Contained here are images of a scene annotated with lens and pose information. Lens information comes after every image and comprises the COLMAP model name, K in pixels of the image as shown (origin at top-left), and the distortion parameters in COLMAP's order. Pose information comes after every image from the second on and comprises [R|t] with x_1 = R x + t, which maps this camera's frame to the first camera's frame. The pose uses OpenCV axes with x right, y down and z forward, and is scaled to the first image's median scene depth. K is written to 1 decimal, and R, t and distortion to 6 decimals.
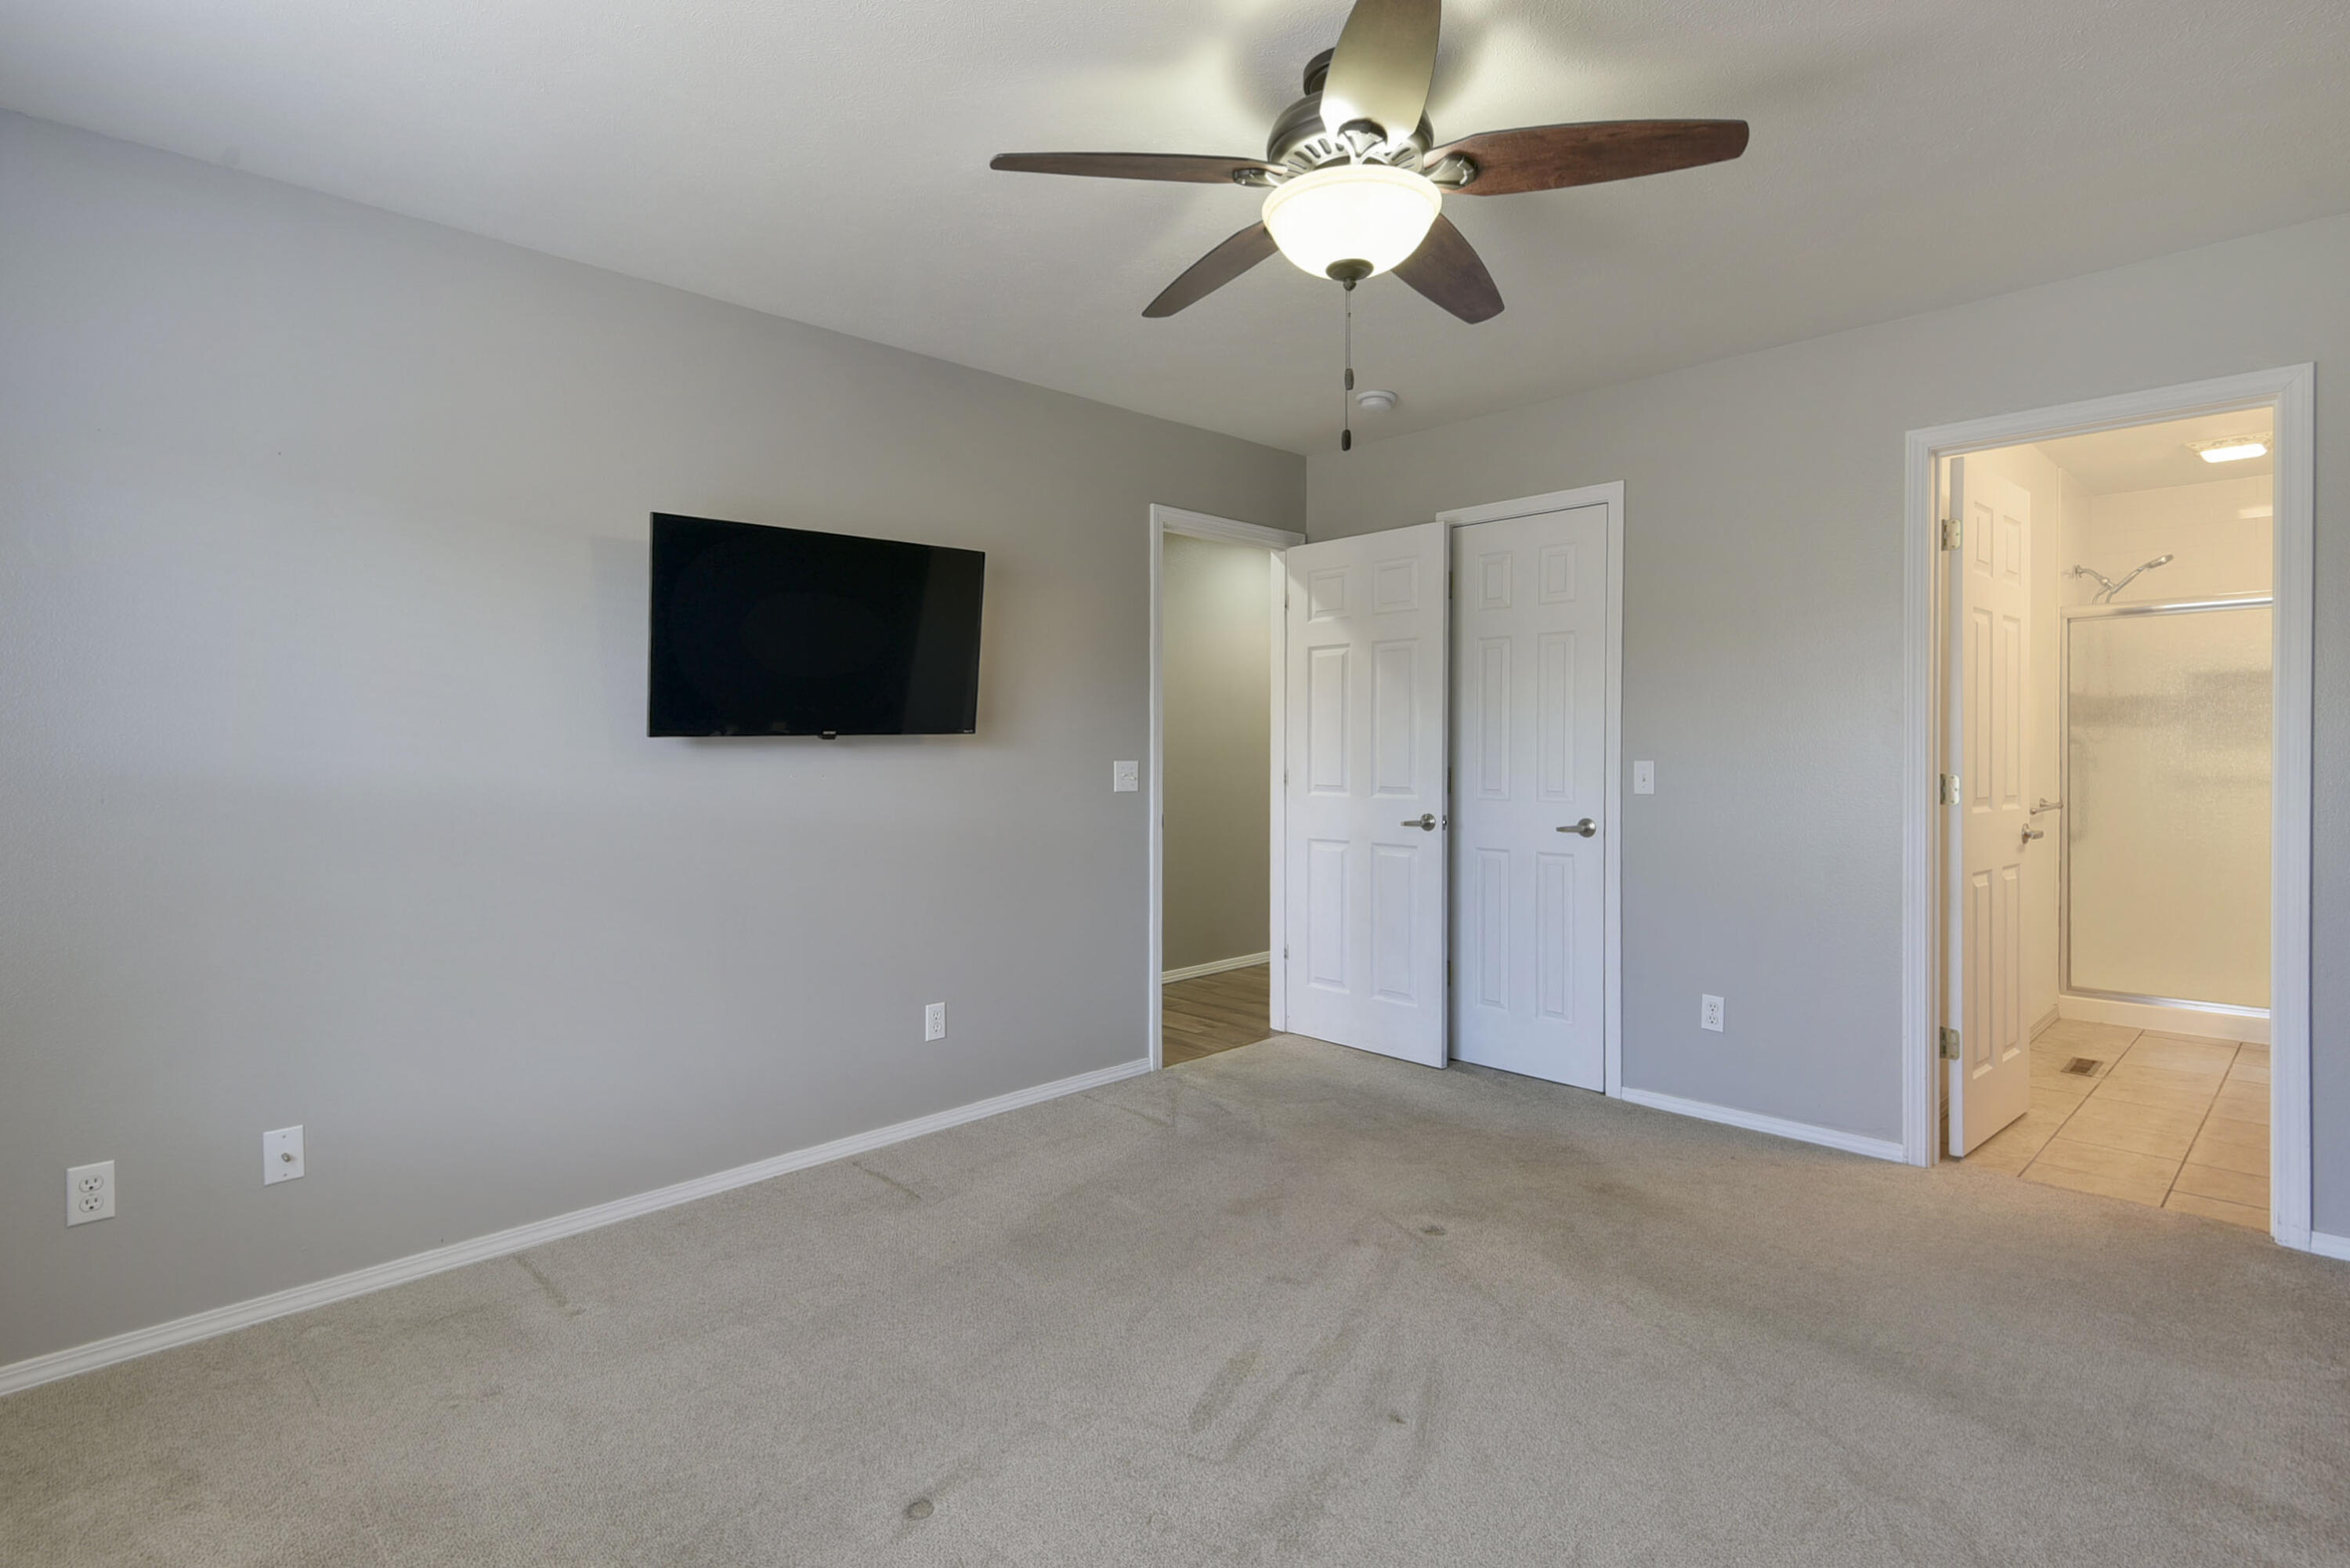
lens RADIAL K [[1170.6, 0, 1168.3], [0, 1170.6, 741.1], [0, 0, 1]] dist [0.031748, -0.000650]
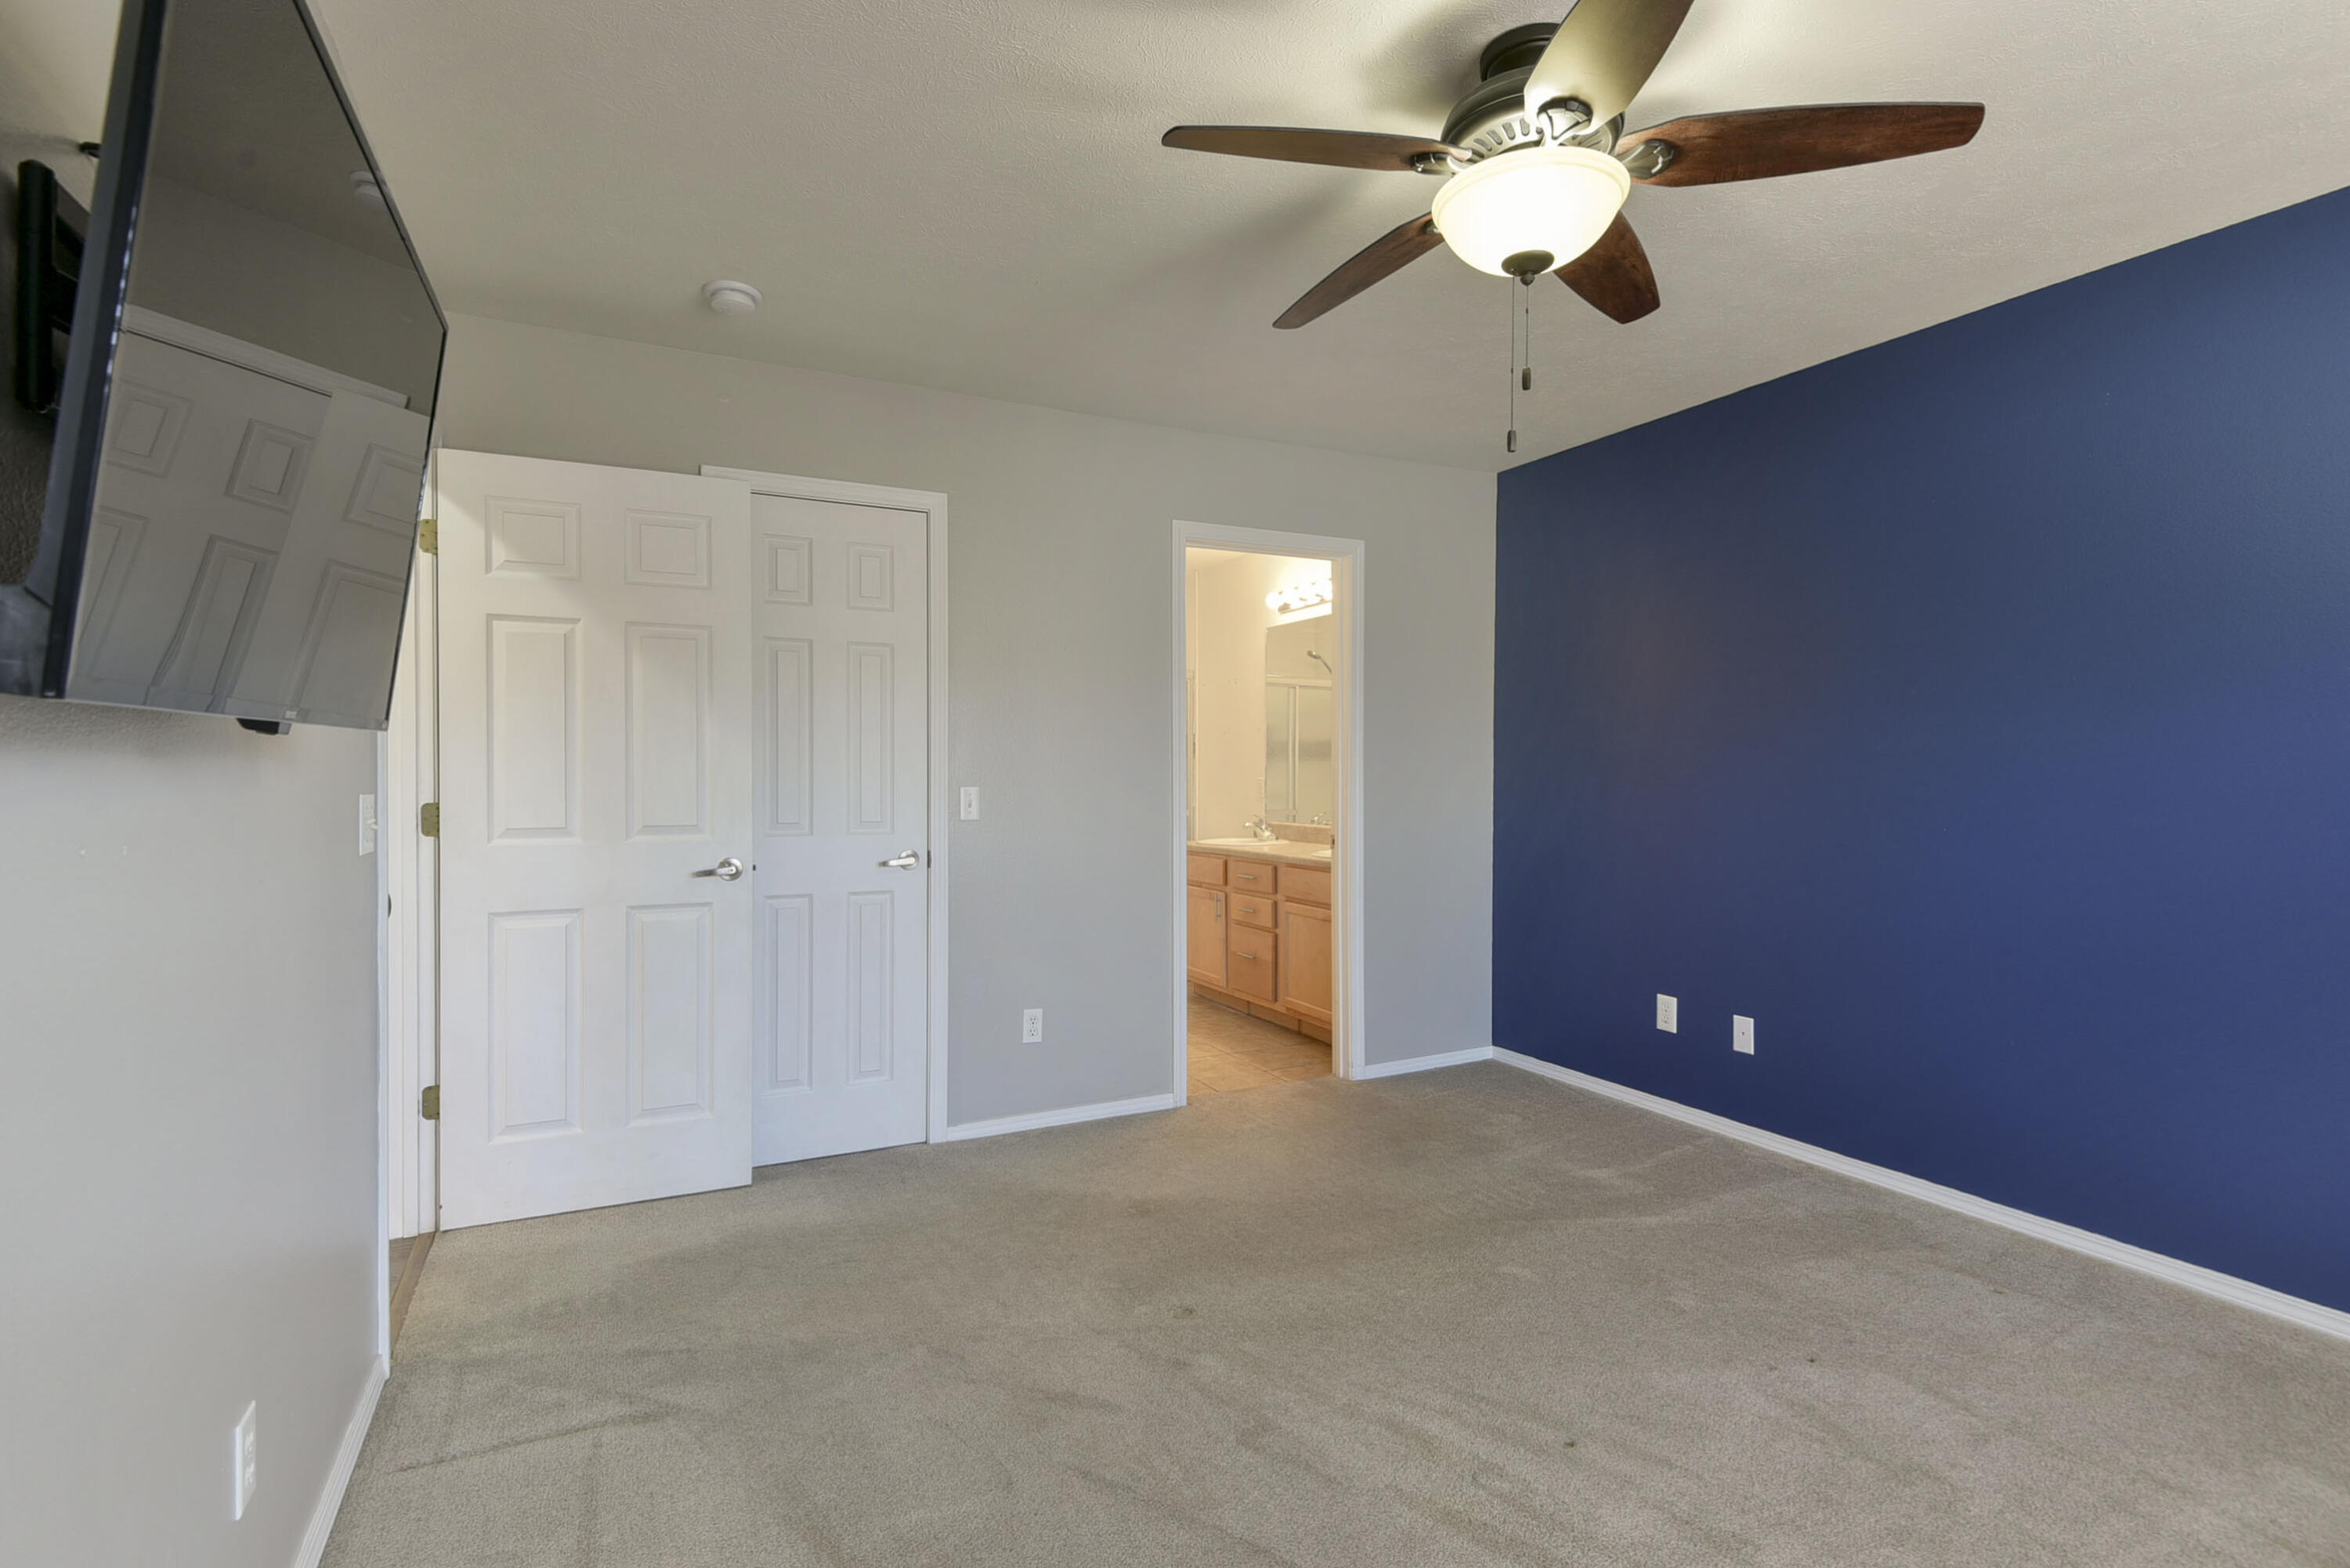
lens RADIAL K [[1139.0, 0, 1175.7], [0, 1139.0, 770.0], [0, 0, 1]] dist [0.044415, -0.032195]
pose [[0.299450, 0.006013, 0.954093, -0.433465], [-0.006896, 0.999968, -0.004138, 0.005961], [-0.954087, -0.005340, 0.299481, 0.532371]]
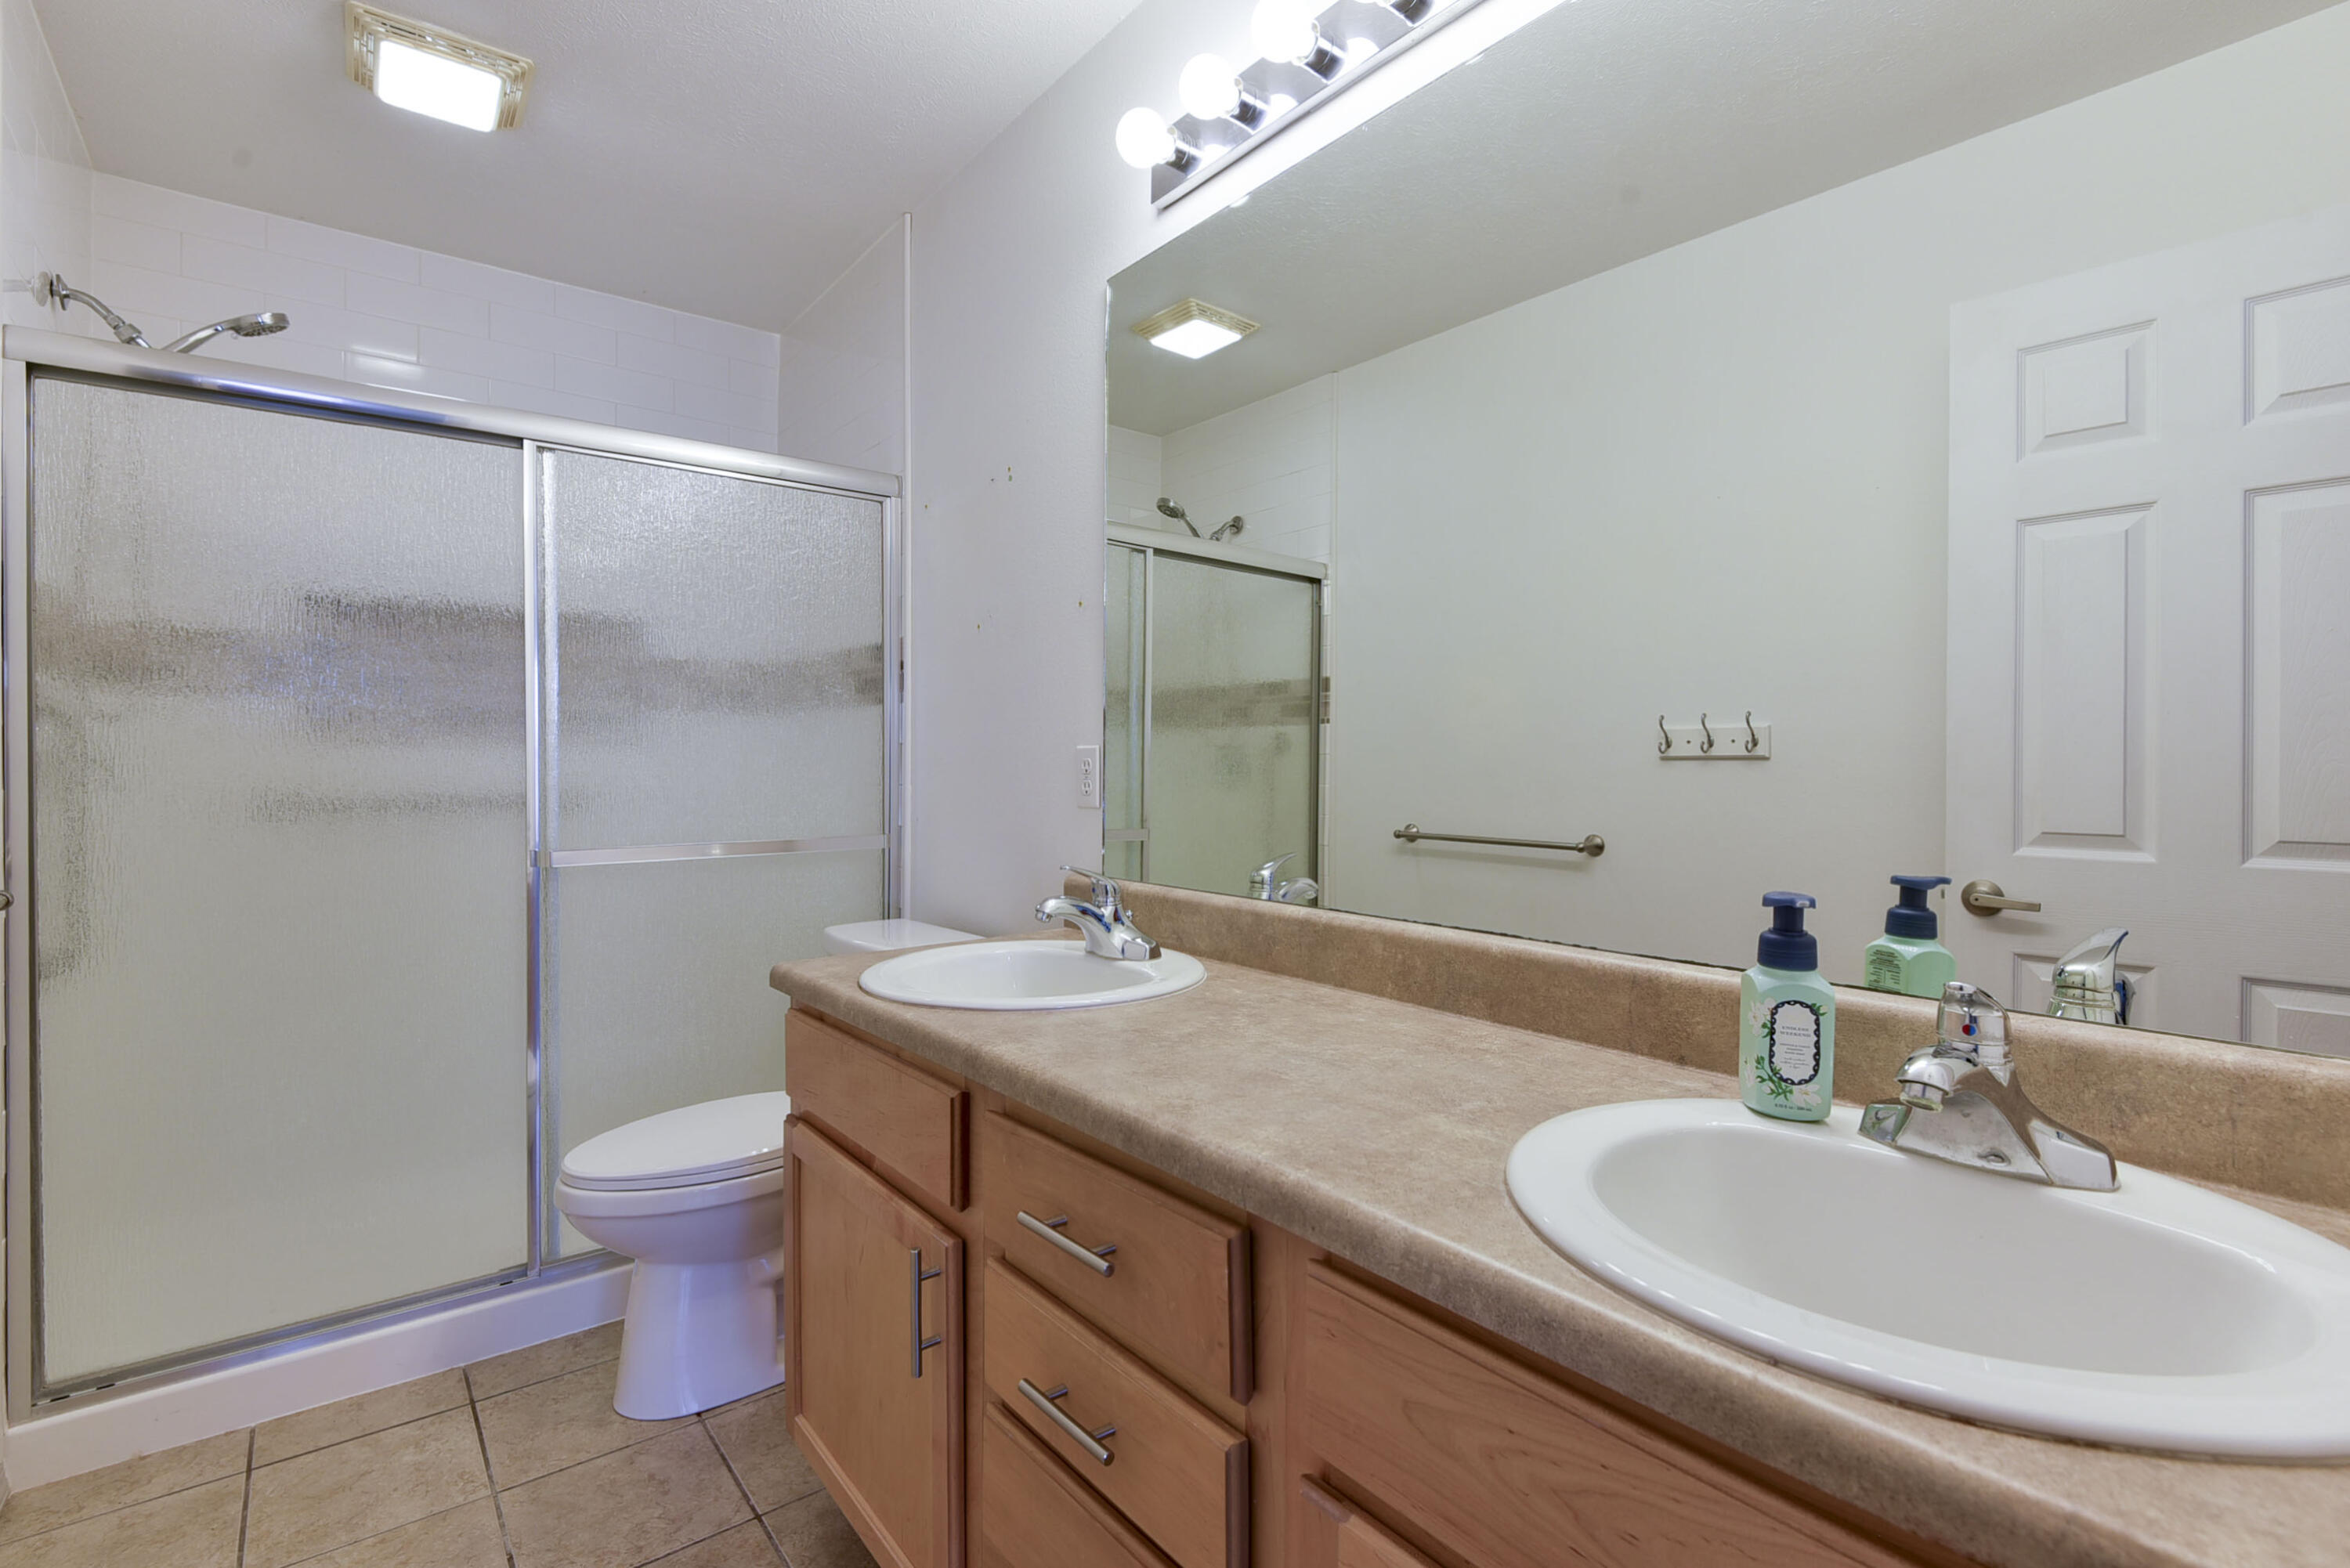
lens RADIAL K [[1054.4, 0, 1175.0], [0, 1054.4, 784.0], [0, 0, 1]] dist [-0.009276, -0.000330]
pose [[0.098281, -0.013391, 0.995069, 0.608088], [-0.006809, 0.999877, 0.014128, 0.019649], [-0.995135, -0.008164, 0.098178, 0.798469]]
